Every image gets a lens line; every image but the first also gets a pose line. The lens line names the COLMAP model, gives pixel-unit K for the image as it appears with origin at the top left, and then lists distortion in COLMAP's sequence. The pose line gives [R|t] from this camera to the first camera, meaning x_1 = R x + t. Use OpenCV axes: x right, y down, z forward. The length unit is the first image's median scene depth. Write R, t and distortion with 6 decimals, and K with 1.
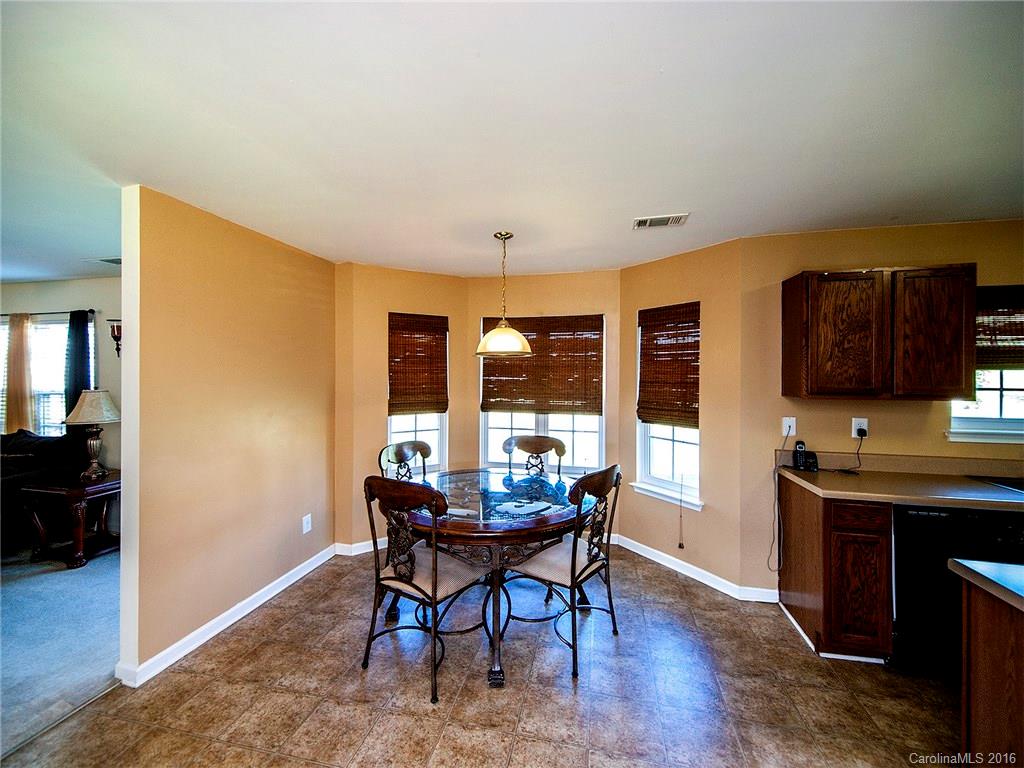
lens RADIAL K [[424.2, 0, 503.1], [0, 424.2, 374.2], [0, 0, 1]] dist [0.016056, -0.000121]
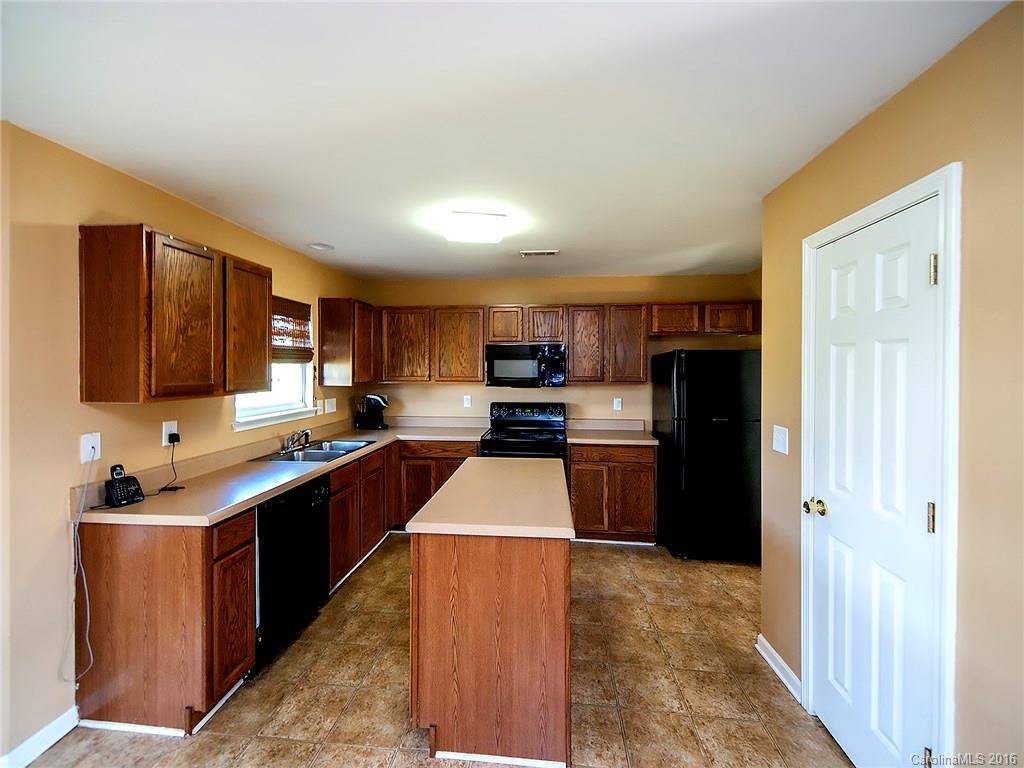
lens RADIAL K [[425.6, 0, 510.5], [0, 425.6, 371.7], [0, 0, 1]] dist [-0.001944, -0.000425]
pose [[-0.143631, -0.008499, 0.989595, -0.077624], [-0.000326, 0.999963, 0.008541, -0.000984], [-0.989631, 0.000904, -0.143628, 0.467406]]
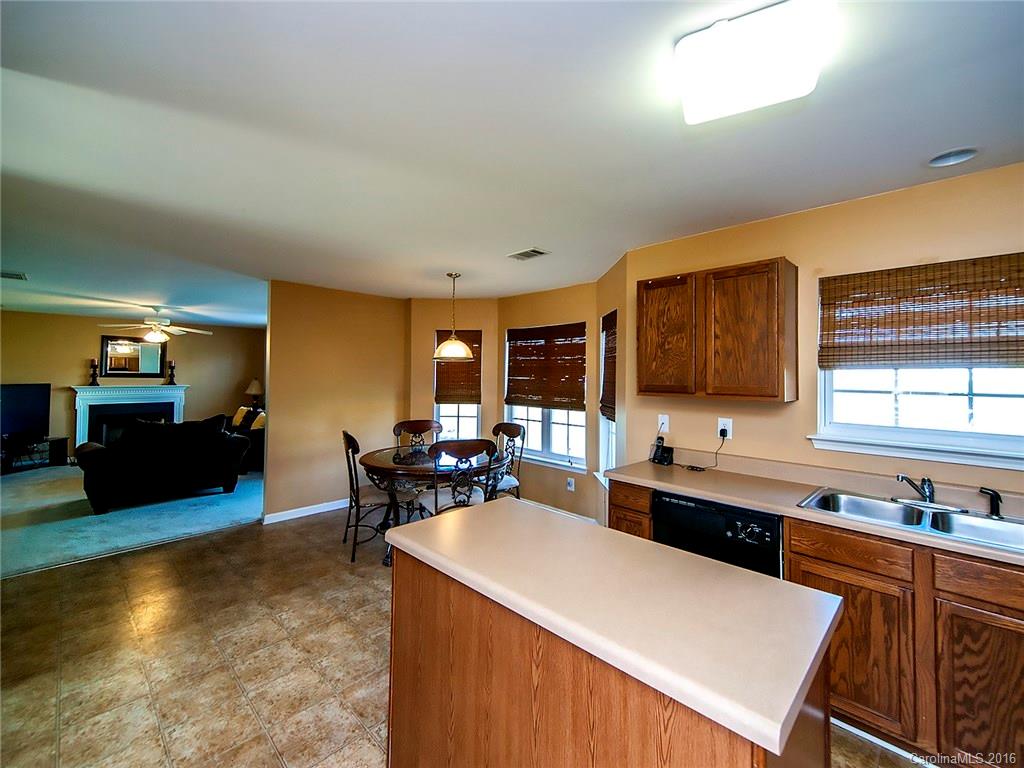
lens RADIAL K [[426.5, 0, 485.8], [0, 426.5, 369.4], [0, 0, 1]] dist [0.056674, -0.019298]
pose [[0.839951, -0.002802, -0.542656, 0.915247], [-0.007253, 0.999839, -0.016389, 0.010061], [0.542614, 0.017701, 0.839795, -0.140636]]
